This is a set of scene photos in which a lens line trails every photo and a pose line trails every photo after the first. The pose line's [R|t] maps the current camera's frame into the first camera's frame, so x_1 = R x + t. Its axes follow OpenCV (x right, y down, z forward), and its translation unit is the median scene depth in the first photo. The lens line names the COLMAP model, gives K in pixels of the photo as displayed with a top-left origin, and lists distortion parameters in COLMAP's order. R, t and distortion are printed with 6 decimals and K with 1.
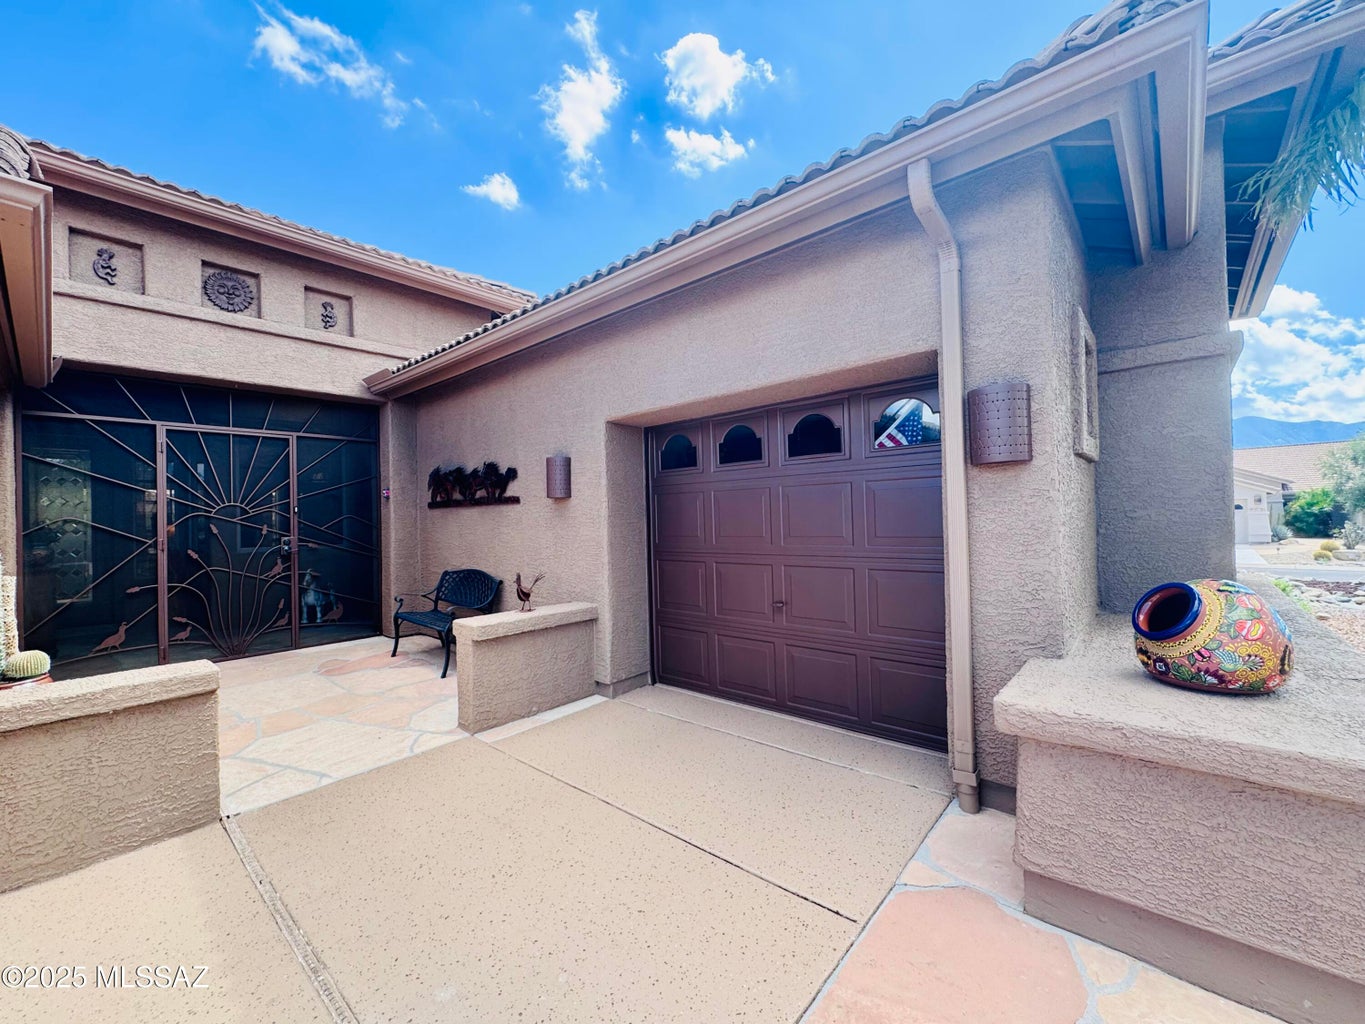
lens RADIAL K [[561.5, 0, 670.0], [0, 561.5, 510.7], [0, 0, 1]] dist [0.012496, -0.000232]
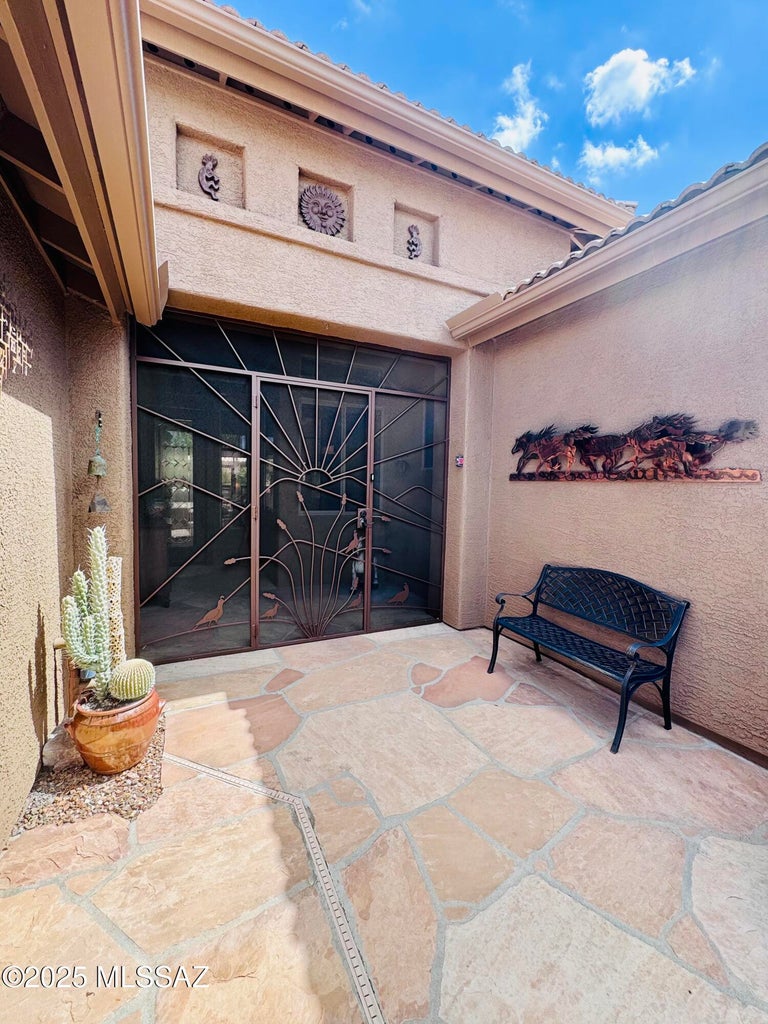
lens RADIAL K [[421.2, 0, 389.1], [0, 421.2, 511.2], [0, 0, 1]] dist [0.012496, -0.000232]
pose [[0.933083, 0.063112, -0.354080, -0.437162], [-0.039340, 0.996486, 0.073948, 0.000933], [0.357502, -0.055070, 0.932287, 0.429916]]
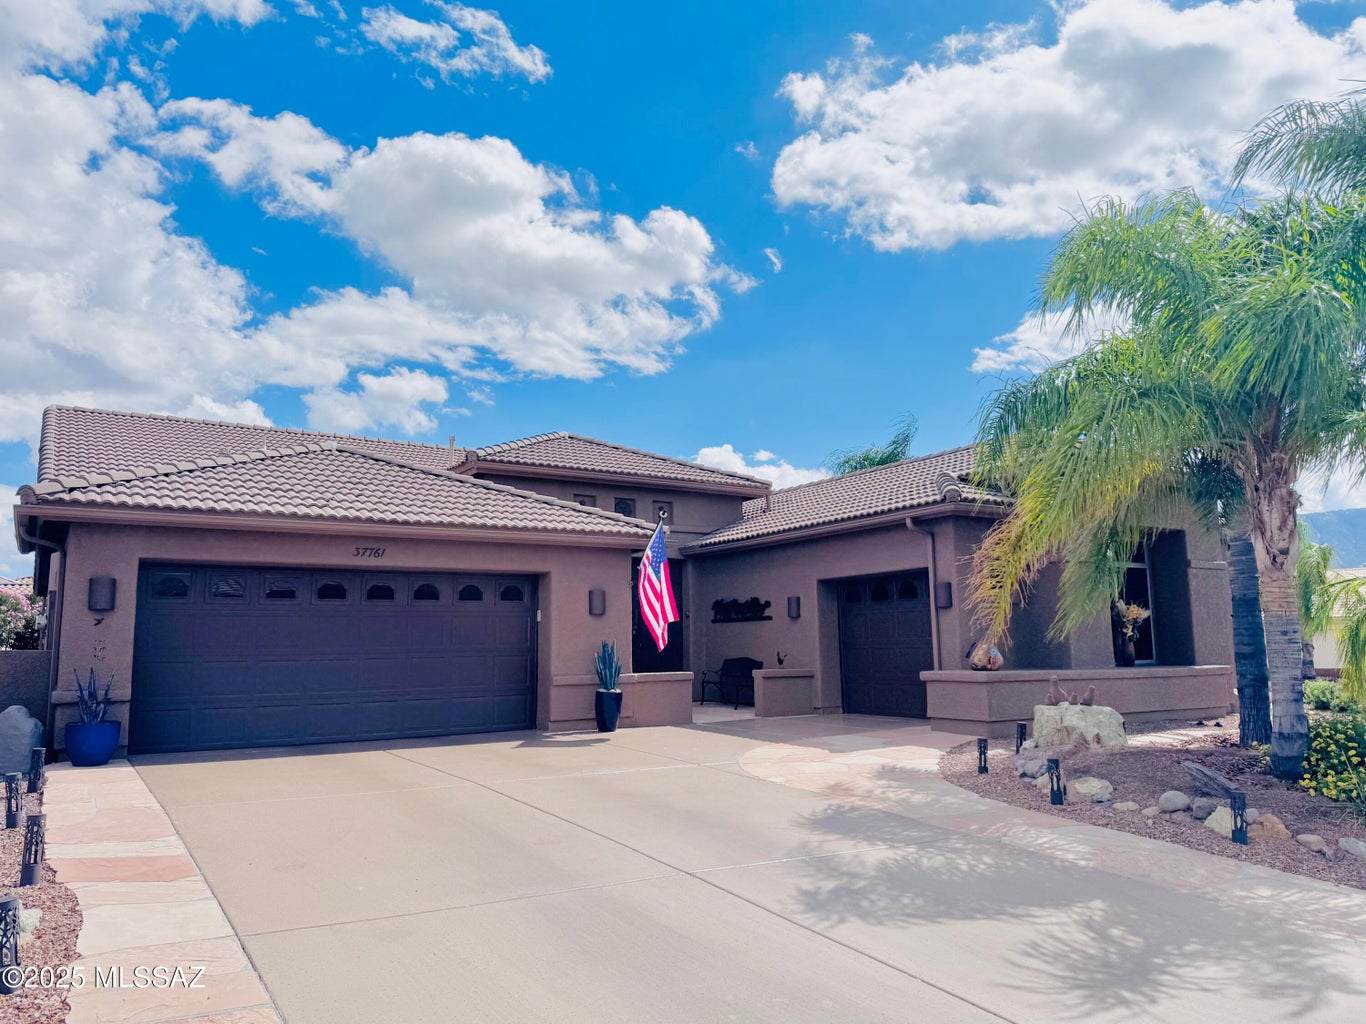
lens RADIAL K [[948.7, 0, 679.4], [0, 948.7, 514.0], [0, 0, 1]] dist [0.002852, 0.000124]
pose [[0.965085, -0.025592, -0.260684, 0.256604], [-0.007934, 0.991903, -0.126750, 0.038445], [0.261816, 0.124393, 0.957068, -2.056326]]
